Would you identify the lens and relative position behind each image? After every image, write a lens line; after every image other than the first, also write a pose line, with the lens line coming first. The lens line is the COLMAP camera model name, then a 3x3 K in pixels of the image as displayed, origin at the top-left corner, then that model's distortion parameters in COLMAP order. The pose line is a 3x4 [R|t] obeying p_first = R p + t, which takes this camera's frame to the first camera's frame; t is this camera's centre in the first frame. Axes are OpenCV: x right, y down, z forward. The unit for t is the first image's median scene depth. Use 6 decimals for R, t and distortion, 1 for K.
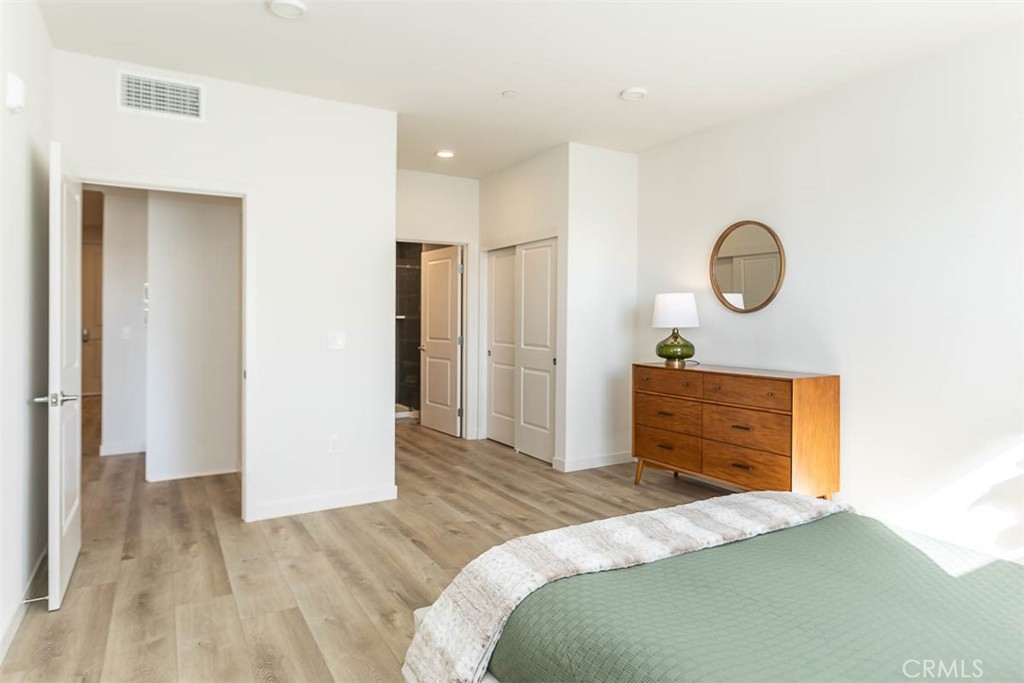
lens RADIAL K [[618.6, 0, 511.6], [0, 618.6, 316.7], [0, 0, 1]] dist [0.001068, 0.001148]
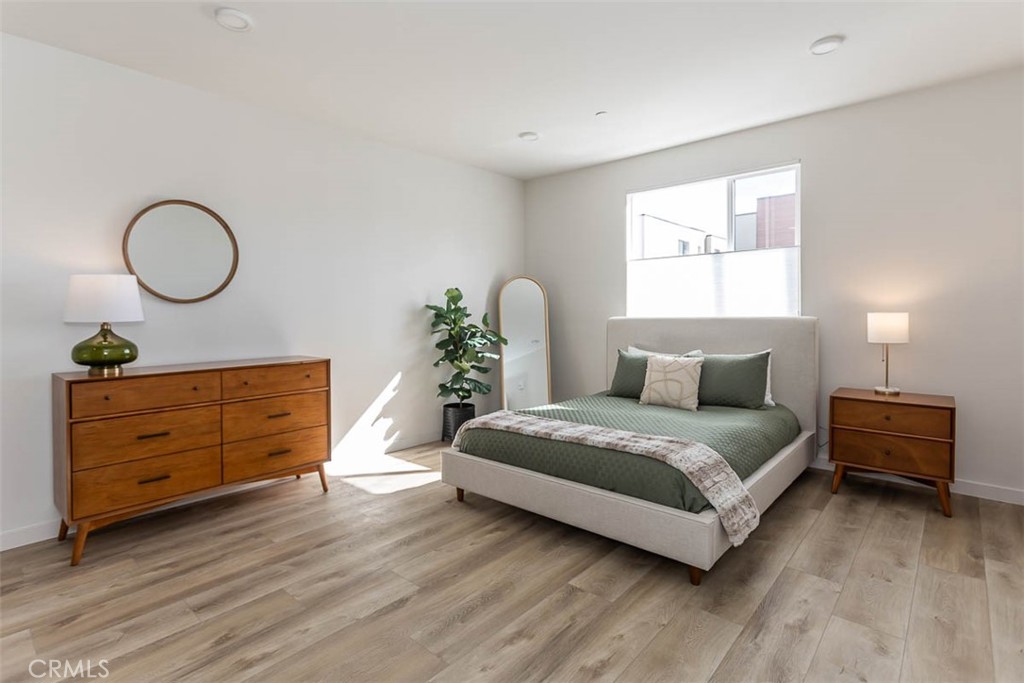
lens RADIAL K [[509.6, 0, 512.4], [0, 509.6, 301.8], [0, 0, 1]] dist [-0.004050, -0.000674]
pose [[-0.320231, 0.015545, 0.947212, -0.546287], [-0.000948, 0.999860, -0.016729, 0.004468], [-0.947339, -0.006255, -0.320171, 0.890972]]
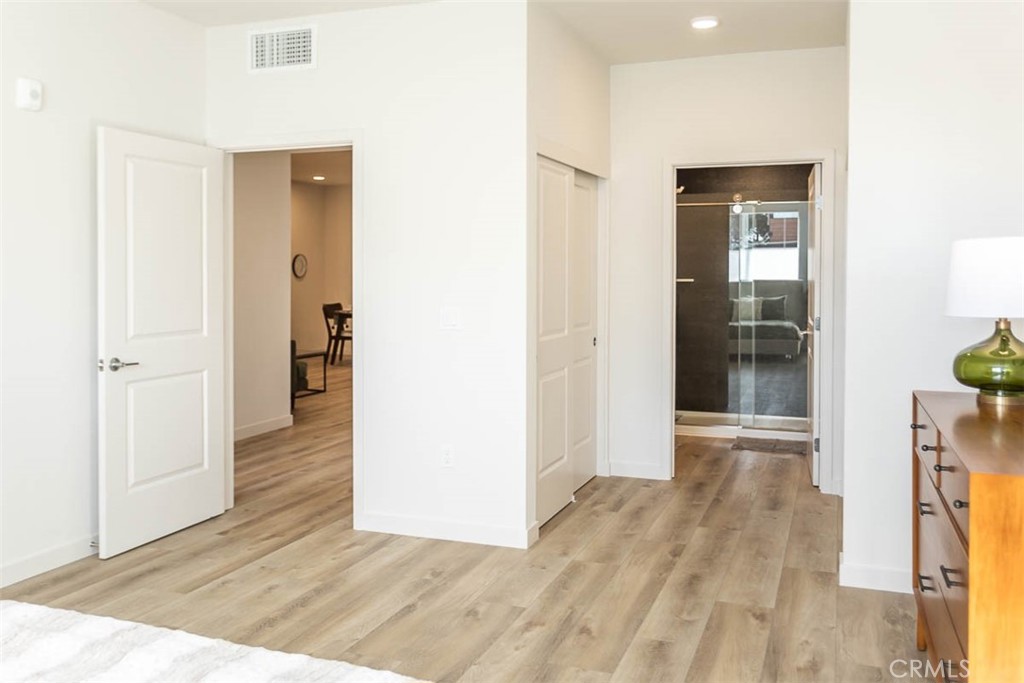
lens RADIAL K [[847.3, 0, 509.6], [0, 847.3, 296.1], [0, 0, 1]] dist [-0.002990, 0.003400]
pose [[0.631874, 0.016692, -0.774891, 0.599266], [0.004625, 0.999669, 0.025305, -0.016735], [0.775057, -0.019574, 0.631588, 0.432786]]
